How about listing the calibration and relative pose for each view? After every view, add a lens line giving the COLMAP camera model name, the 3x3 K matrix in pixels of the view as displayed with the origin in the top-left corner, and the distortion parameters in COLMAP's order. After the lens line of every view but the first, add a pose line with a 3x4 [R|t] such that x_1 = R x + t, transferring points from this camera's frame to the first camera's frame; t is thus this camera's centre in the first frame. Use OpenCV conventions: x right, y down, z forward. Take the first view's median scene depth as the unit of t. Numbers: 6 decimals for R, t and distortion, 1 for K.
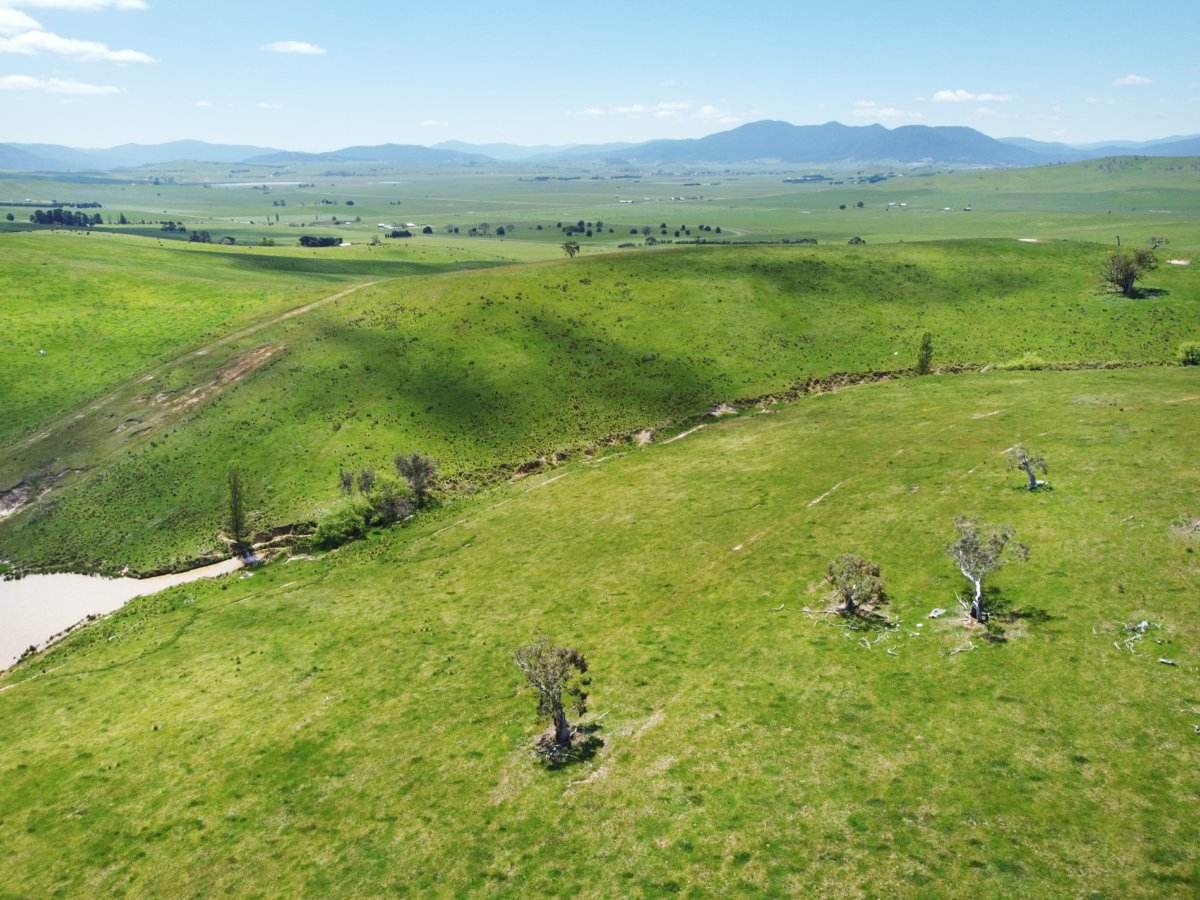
lens RADIAL K [[911.3, 0, 596.2], [0, 911.3, 442.9], [0, 0, 1]] dist [0.008432, -0.014617]
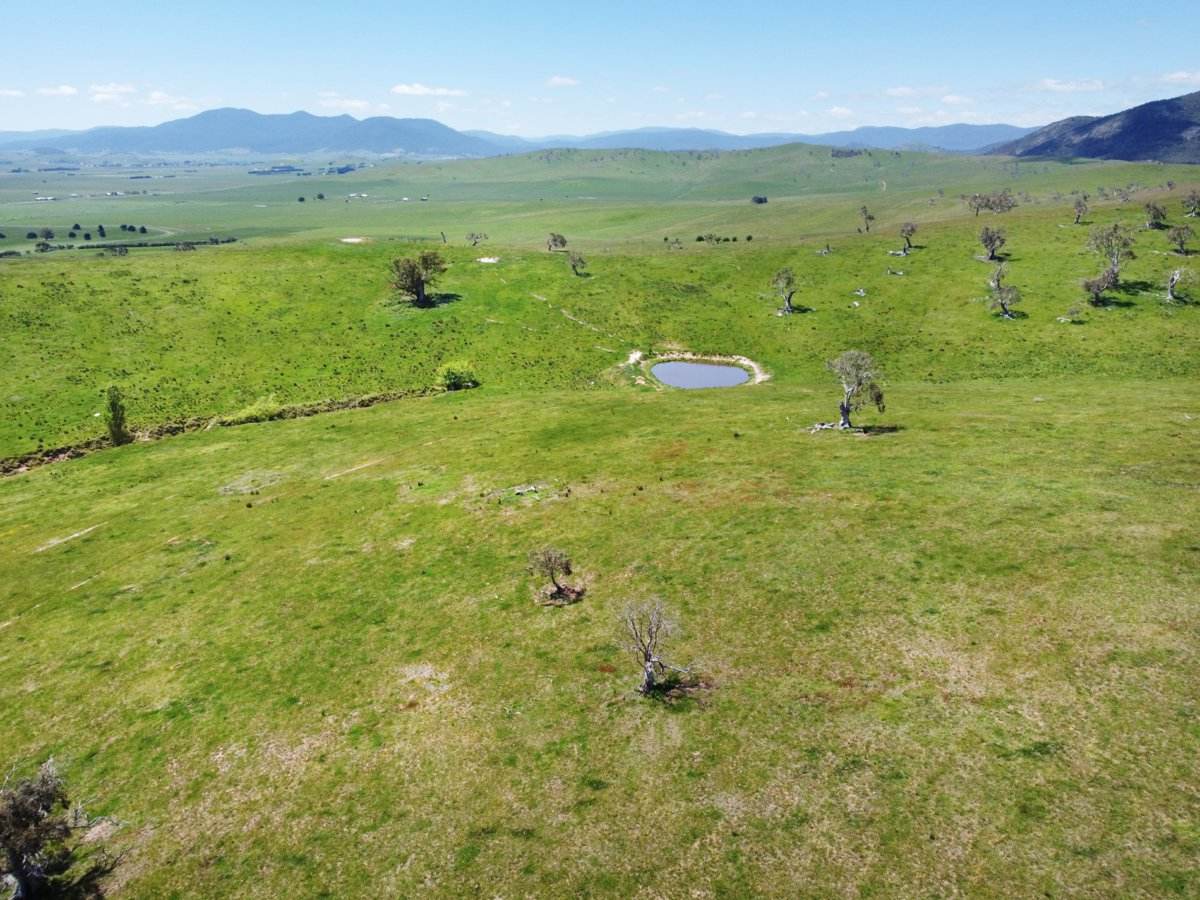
lens RADIAL K [[911.3, 0, 602.2], [0, 911.3, 440.8], [0, 0, 1]] dist [0.008432, -0.014617]
pose [[0.859288, -0.151570, 0.488520, 0.034392], [0.148145, 0.987899, 0.045927, -0.005587], [-0.489569, 0.032907, 0.871343, 0.018841]]
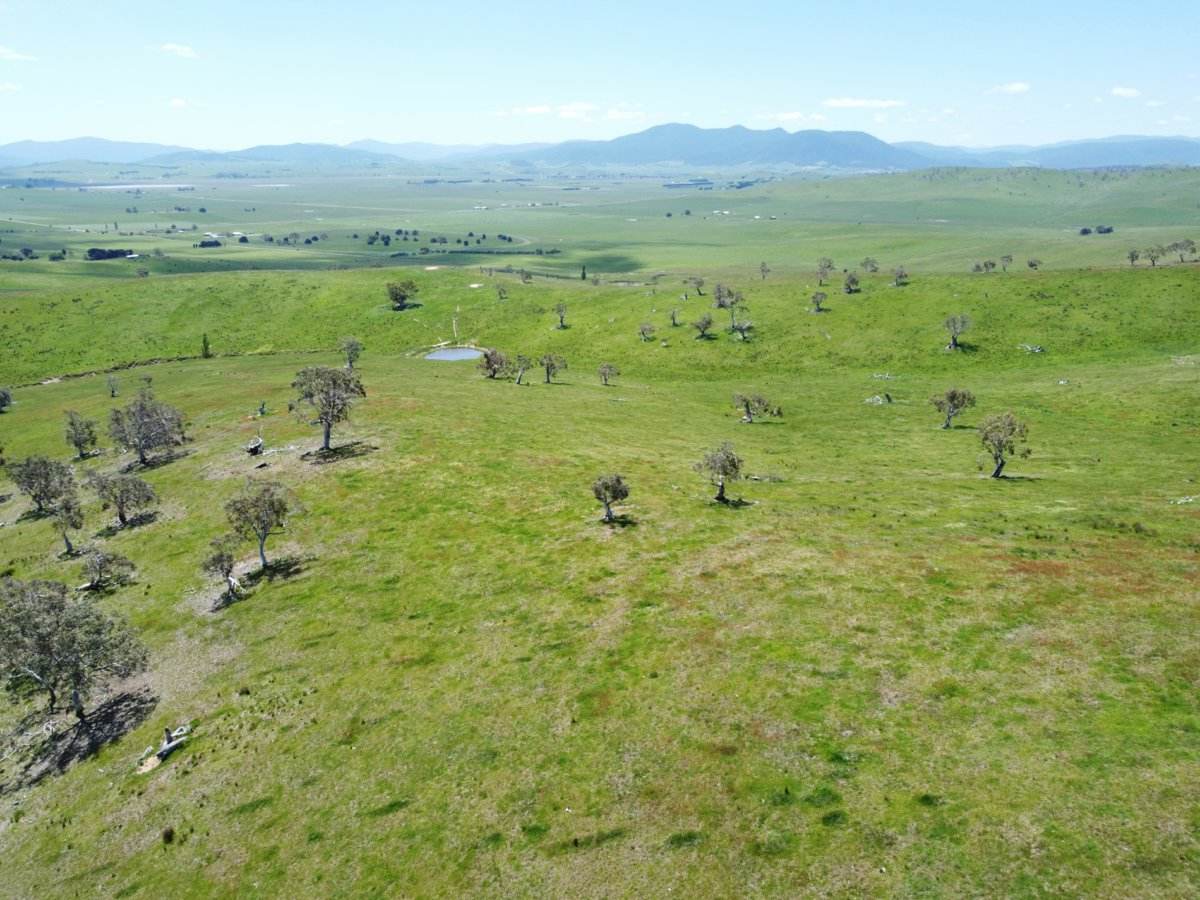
lens RADIAL K [[911.3, 0, 600.6], [0, 911.3, 439.0], [0, 0, 1]] dist [0.008432, -0.014617]
pose [[0.996720, -0.017573, 0.078993, 0.096443], [0.017809, 0.999839, -0.002286, 0.008961], [-0.078940, 0.003685, 0.996873, -0.072664]]
